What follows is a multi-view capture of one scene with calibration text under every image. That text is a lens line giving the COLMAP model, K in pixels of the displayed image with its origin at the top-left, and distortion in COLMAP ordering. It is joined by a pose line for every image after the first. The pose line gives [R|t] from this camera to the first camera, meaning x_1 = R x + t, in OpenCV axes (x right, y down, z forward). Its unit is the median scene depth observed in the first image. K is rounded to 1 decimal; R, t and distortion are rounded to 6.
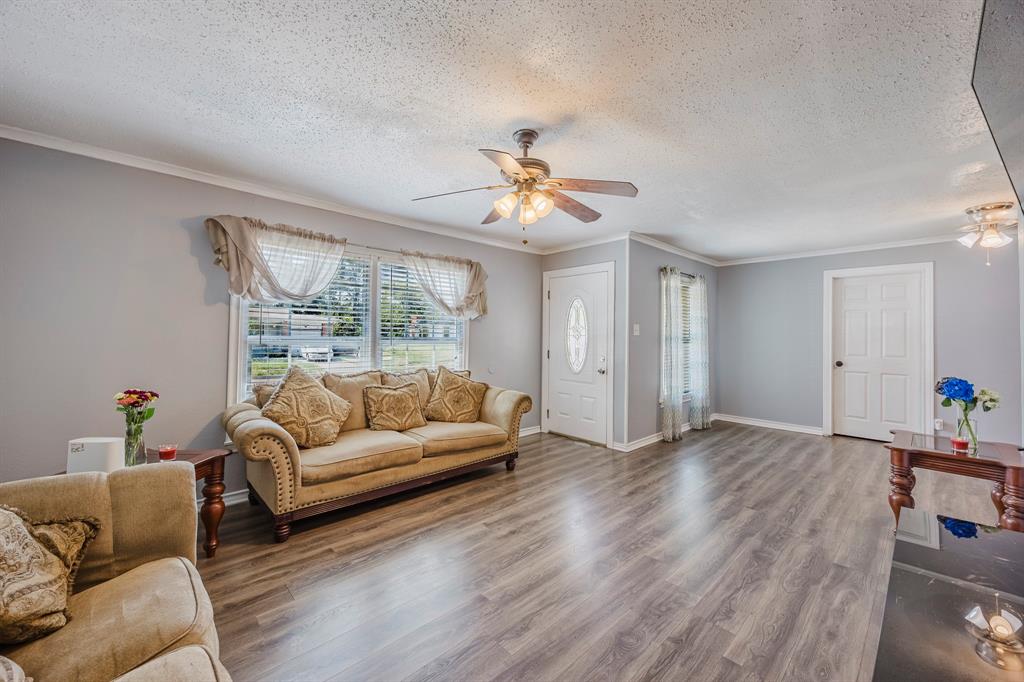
lens RADIAL K [[397.6, 0, 517.0], [0, 397.6, 334.5], [0, 0, 1]] dist [0.000727, 0.000592]
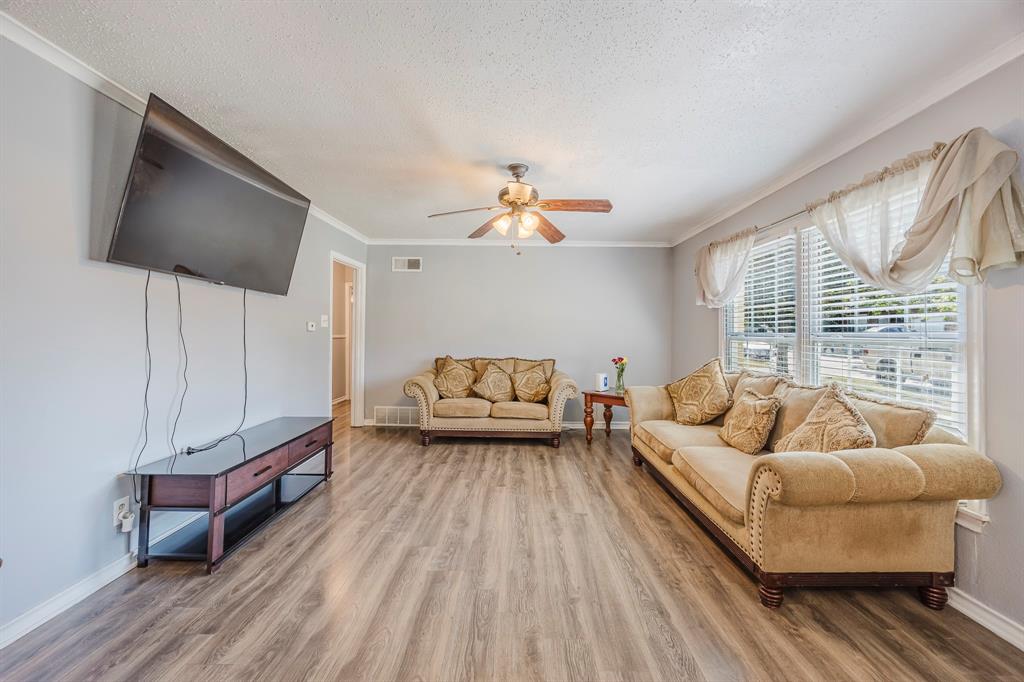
lens RADIAL K [[397.6, 0, 516.3], [0, 397.6, 336.1], [0, 0, 1]] dist [0.000727, 0.000592]
pose [[-0.696802, -0.006225, -0.717237, 0.813730], [-0.001616, 0.999973, -0.007110, 0.026424], [0.717262, -0.003795, -0.696793, 1.660822]]
